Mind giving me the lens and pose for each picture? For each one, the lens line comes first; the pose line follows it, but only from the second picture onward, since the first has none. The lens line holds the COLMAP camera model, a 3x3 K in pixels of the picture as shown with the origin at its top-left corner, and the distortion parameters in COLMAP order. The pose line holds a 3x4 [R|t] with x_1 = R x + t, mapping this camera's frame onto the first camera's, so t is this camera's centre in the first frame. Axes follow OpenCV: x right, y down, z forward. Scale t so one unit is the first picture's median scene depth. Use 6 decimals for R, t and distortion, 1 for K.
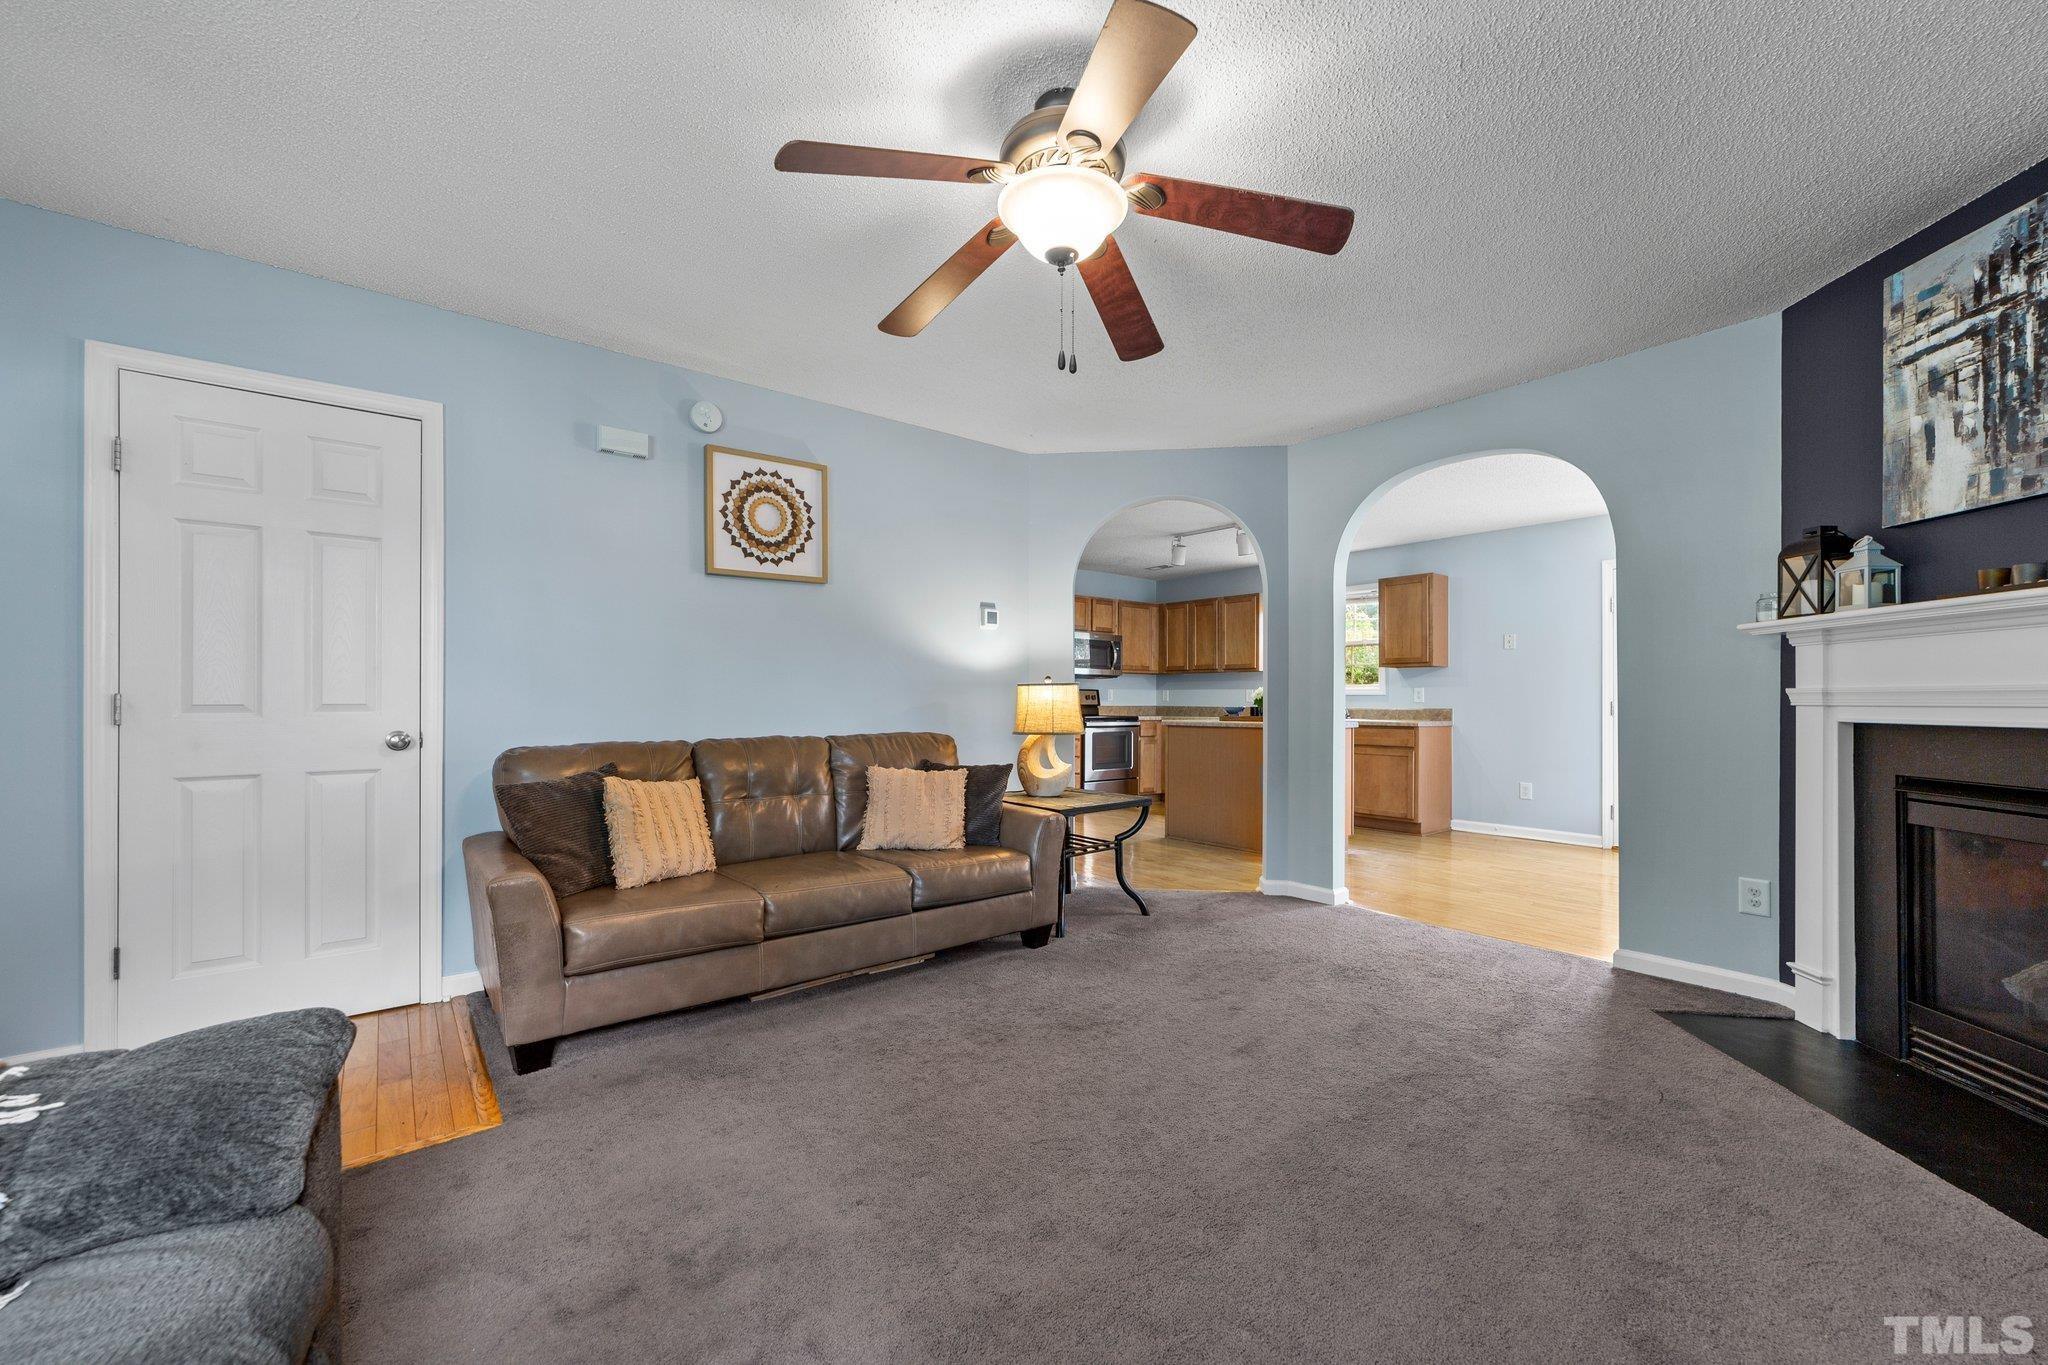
lens RADIAL K [[806.1, 0, 1030.7], [0, 806.1, 698.2], [0, 0, 1]] dist [0.000095, 0.000308]
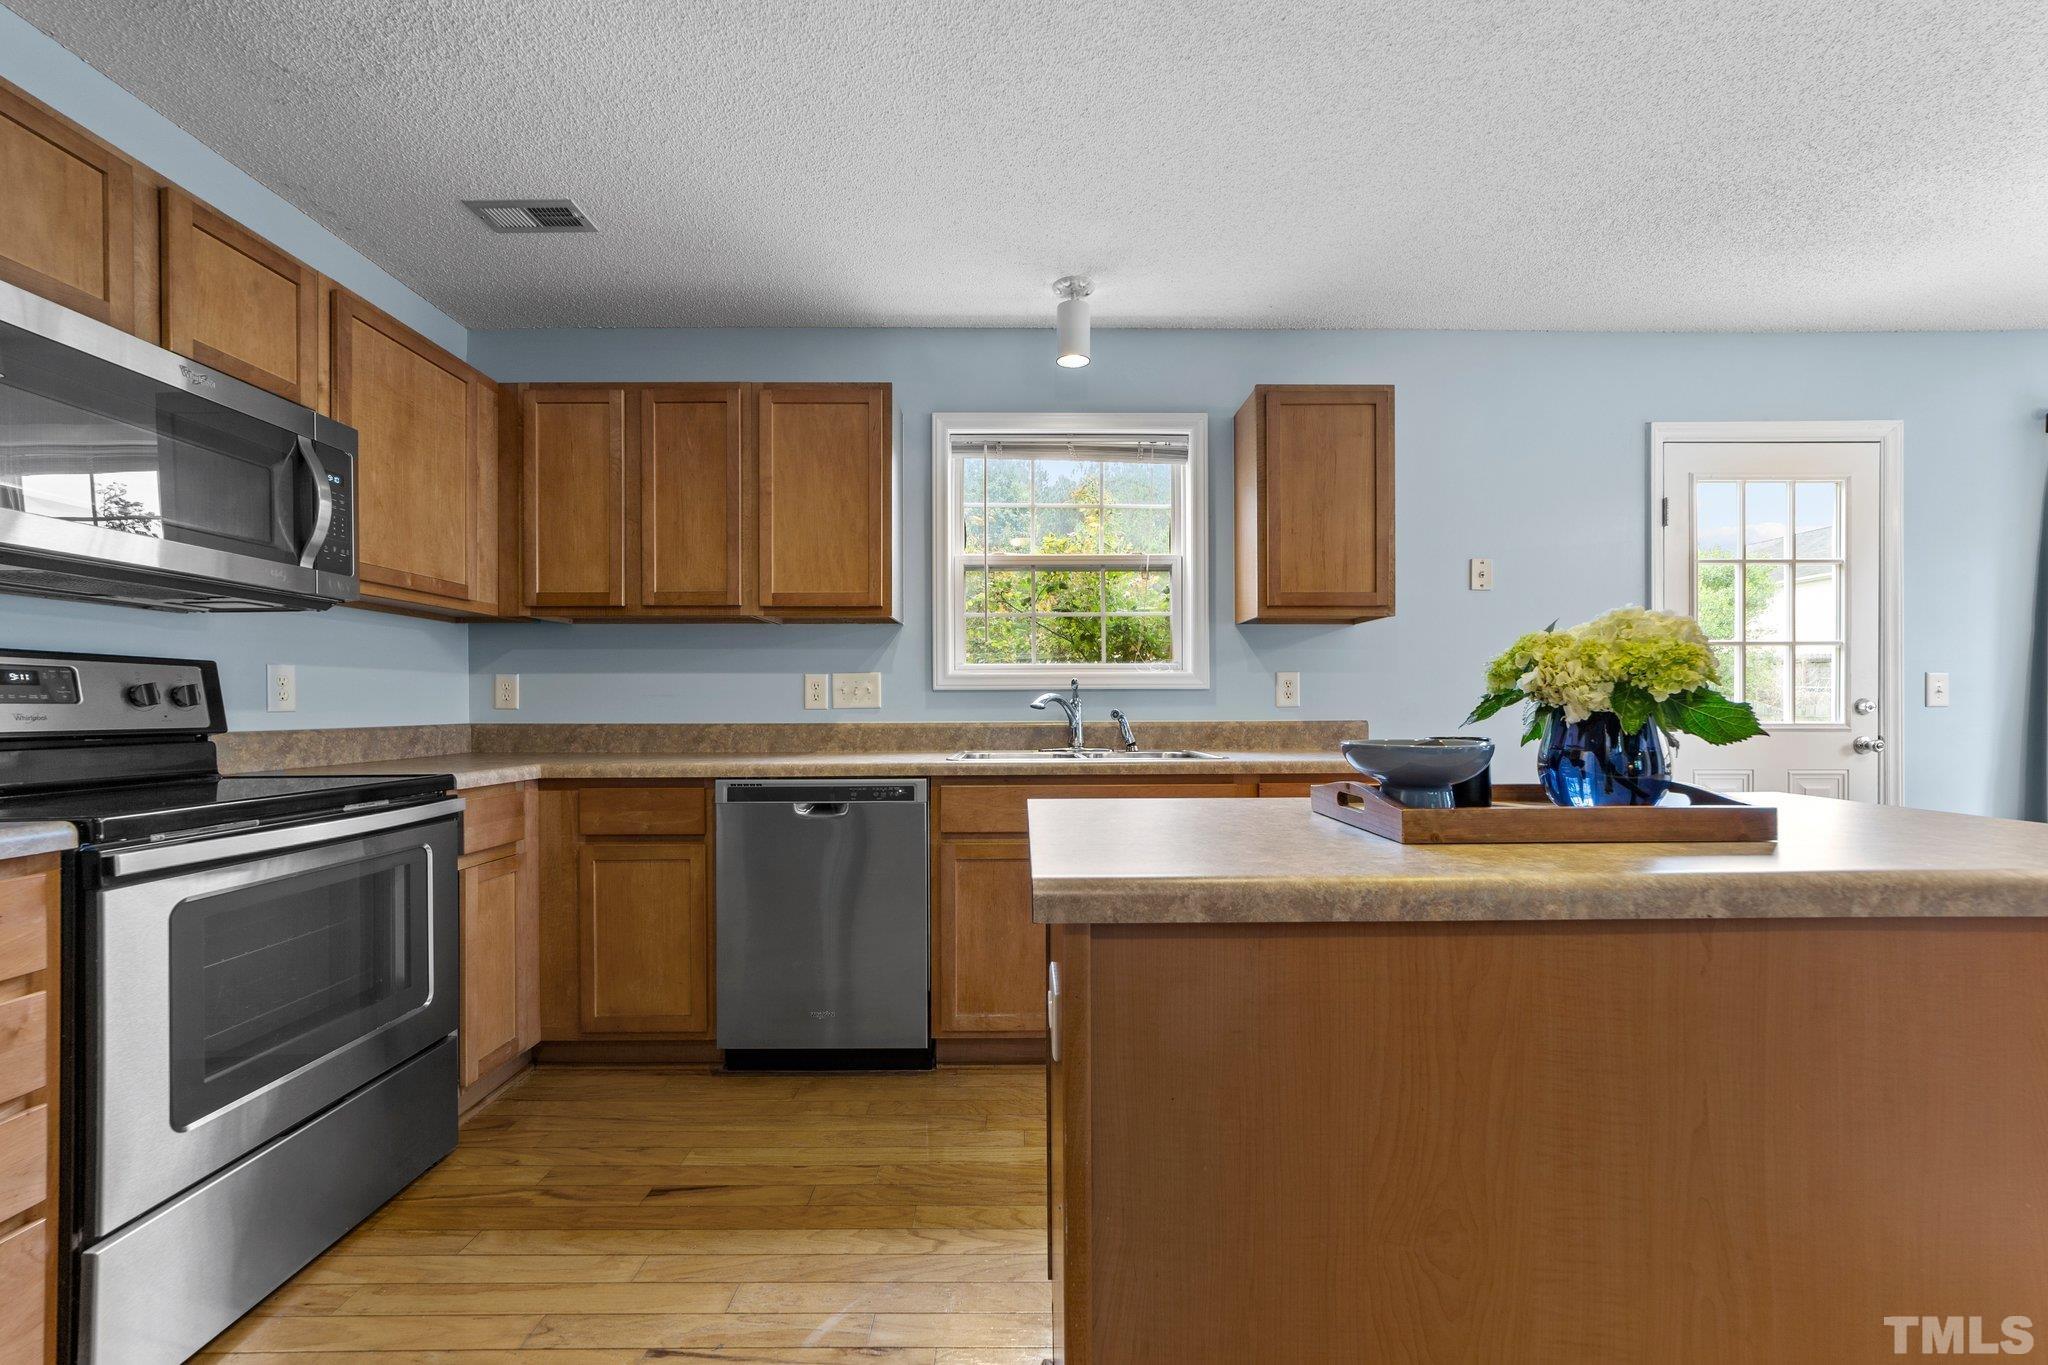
lens RADIAL K [[801.2, 0, 1020.8], [0, 801.2, 705.4], [0, 0, 1]] dist [-0.001567, -0.000132]
pose [[0.639899, -0.004698, 0.768444, 0.057810], [0.000813, 0.999985, 0.005437, 0.000905], [-0.768458, -0.002855, 0.639894, 0.703258]]
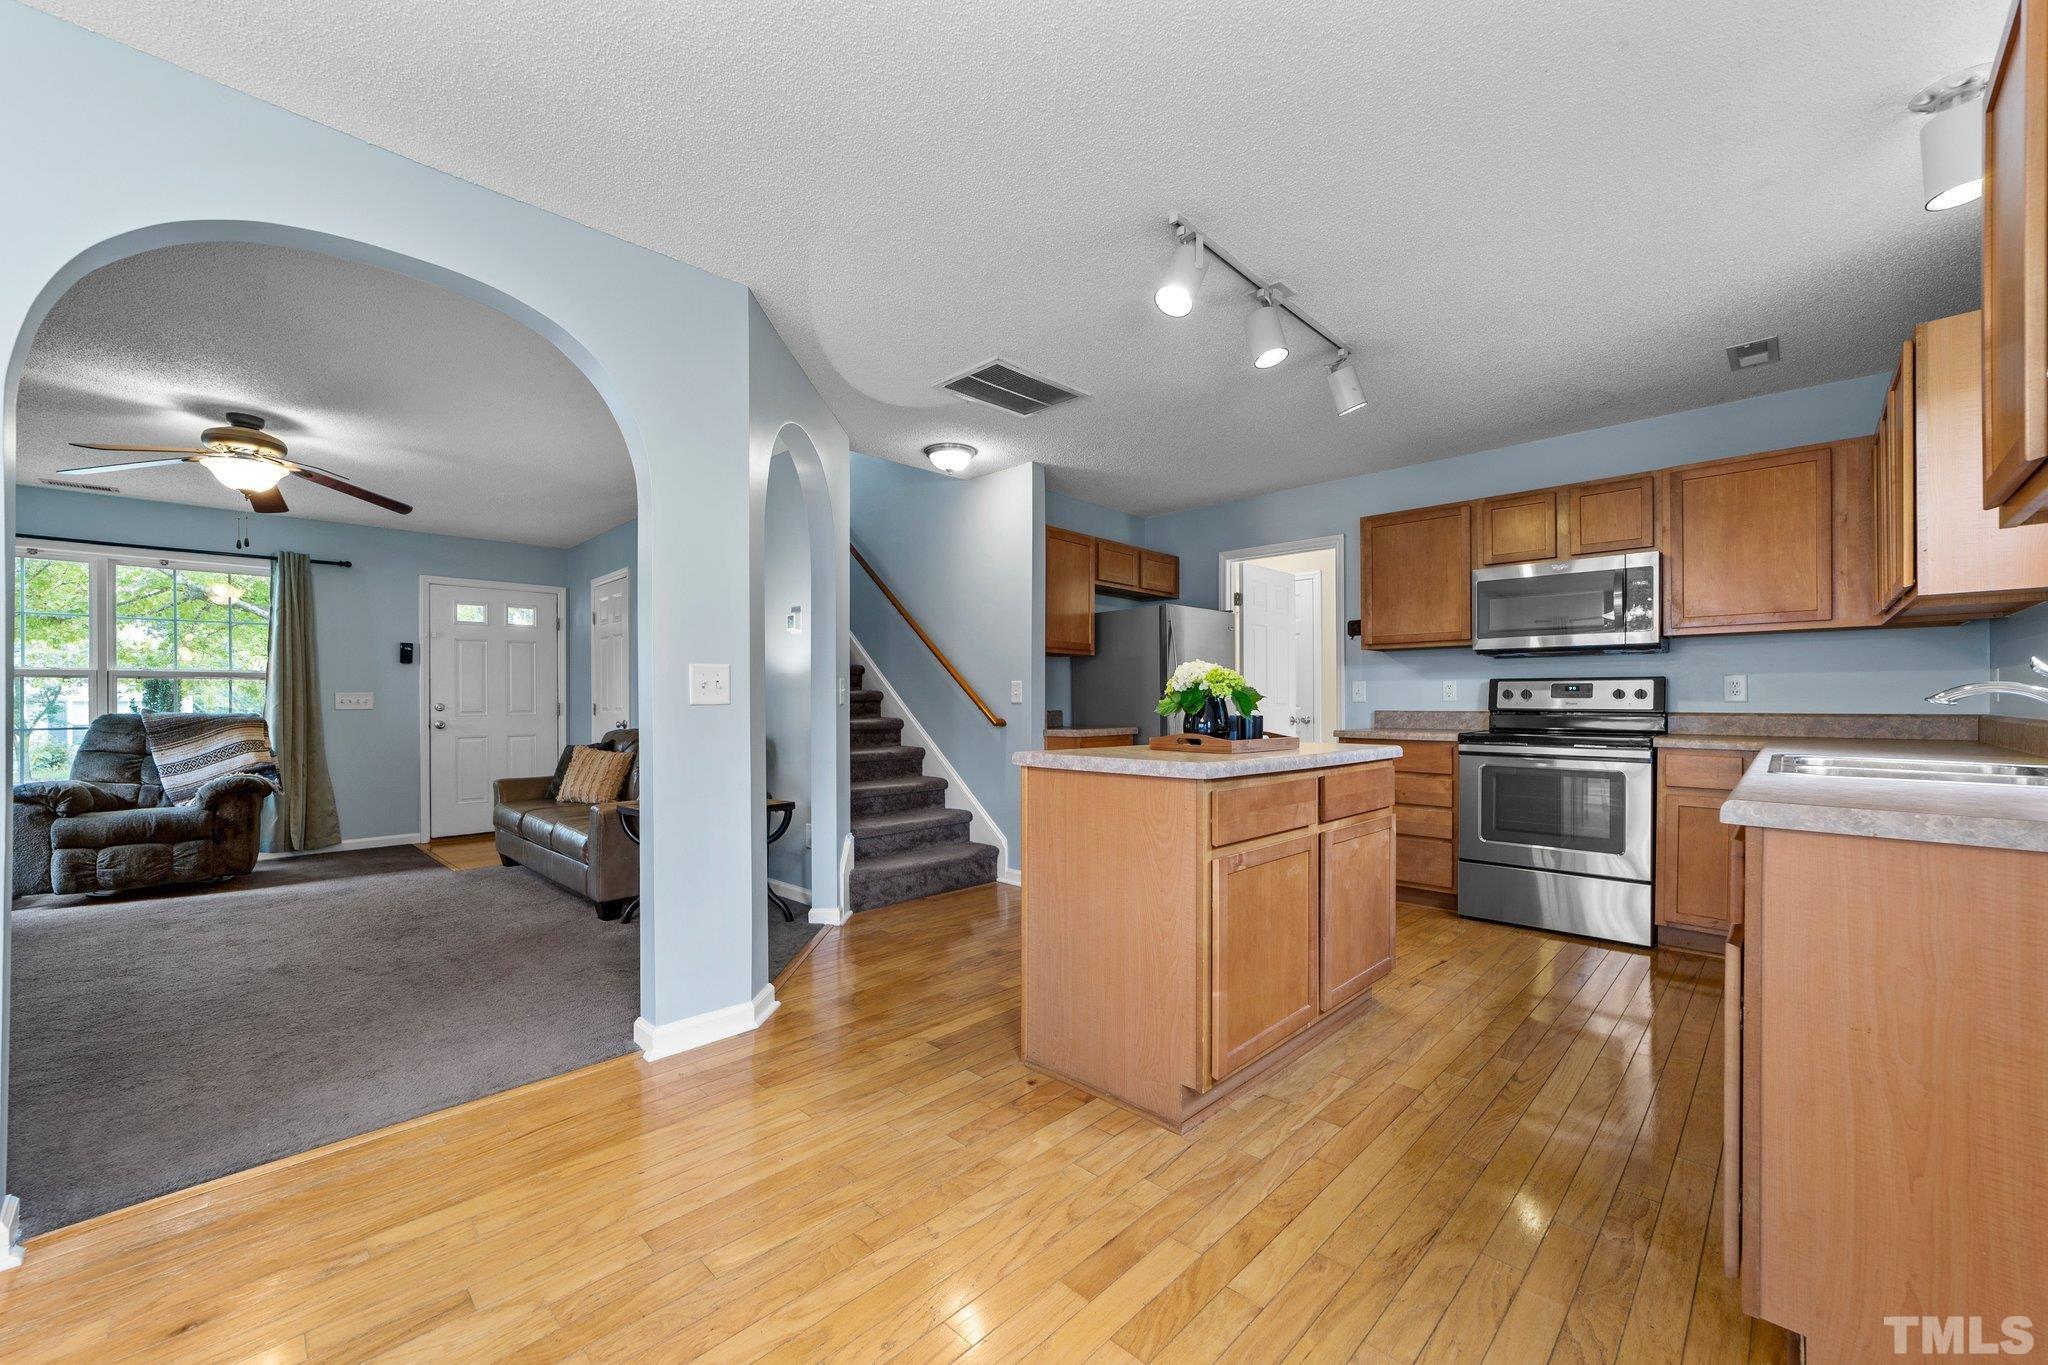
lens RADIAL K [[806.1, 0, 1030.7], [0, 806.1, 698.2], [0, 0, 1]] dist [0.000095, 0.000308]
pose [[0.105233, -0.004396, -0.994438, 0.503977], [0.006024, 0.999975, -0.003783, 0.001386], [0.994429, -0.005592, 0.105257, 0.618097]]
